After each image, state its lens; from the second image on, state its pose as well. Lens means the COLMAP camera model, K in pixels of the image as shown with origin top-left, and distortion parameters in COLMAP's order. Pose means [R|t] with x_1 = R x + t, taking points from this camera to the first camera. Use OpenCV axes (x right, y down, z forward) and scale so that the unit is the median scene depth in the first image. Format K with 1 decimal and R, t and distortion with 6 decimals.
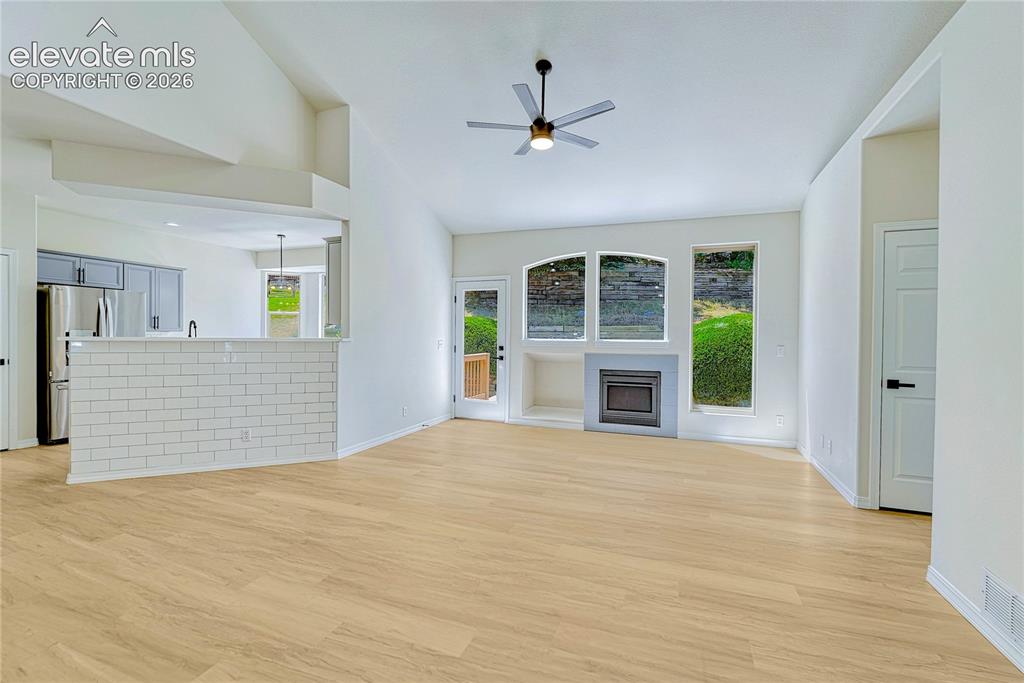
lens RADIAL K [[435.7, 0, 507.6], [0, 435.7, 337.8], [0, 0, 1]] dist [-0.005631, 0.000447]
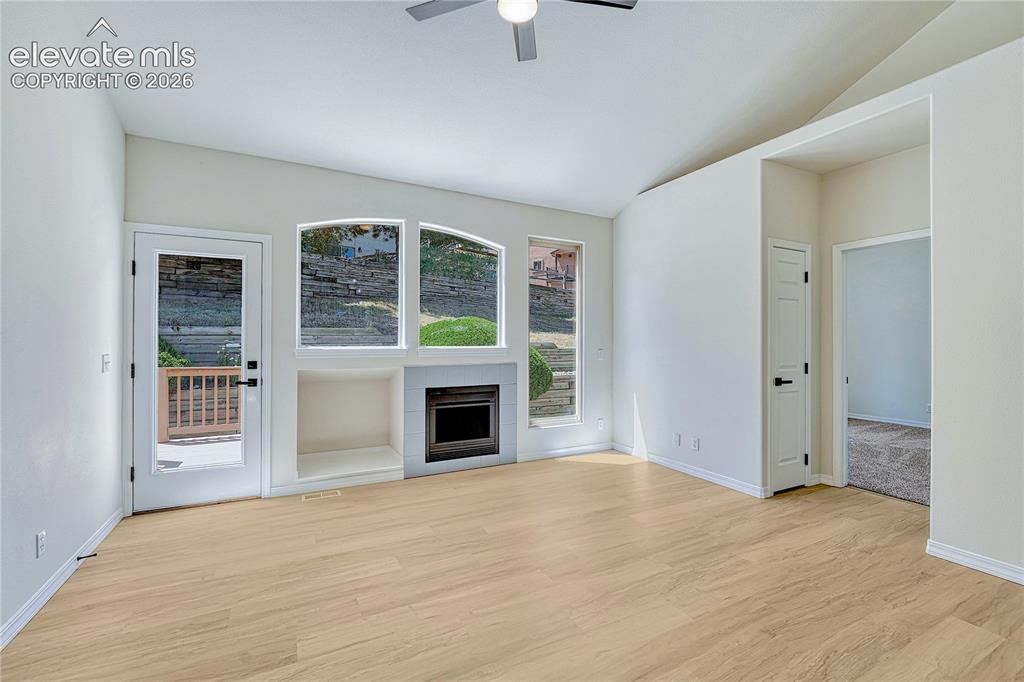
lens RADIAL K [[445.3, 0, 516.9], [0, 445.3, 339.1], [0, 0, 1]] dist [-0.008718, -0.000272]
pose [[0.658383, -0.004812, 0.752667, -0.234854], [0.009100, 0.999957, -0.001567, -0.004834], [-0.752628, 0.007881, 0.658399, 0.403404]]
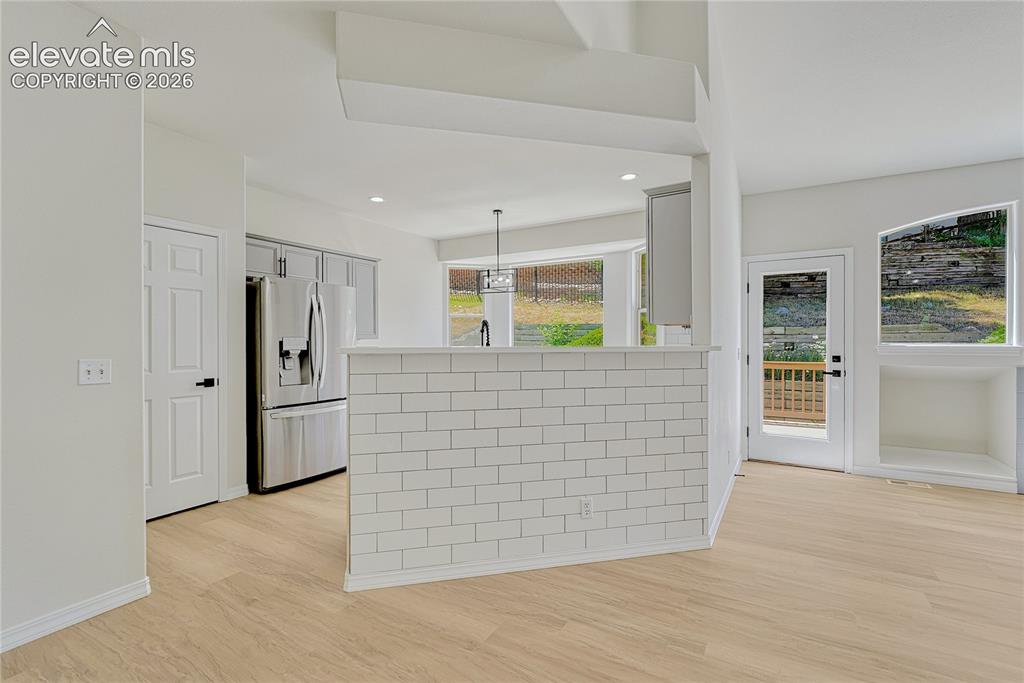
lens RADIAL K [[456.8, 0, 512.0], [0, 456.8, 341.5], [0, 0, 1]] dist [0.000227, -0.000057]
pose [[0.985544, -0.010643, -0.169085, -0.412615], [0.009854, 0.999936, -0.005508, -0.003128], [0.169133, 0.003762, 0.985586, 0.249796]]
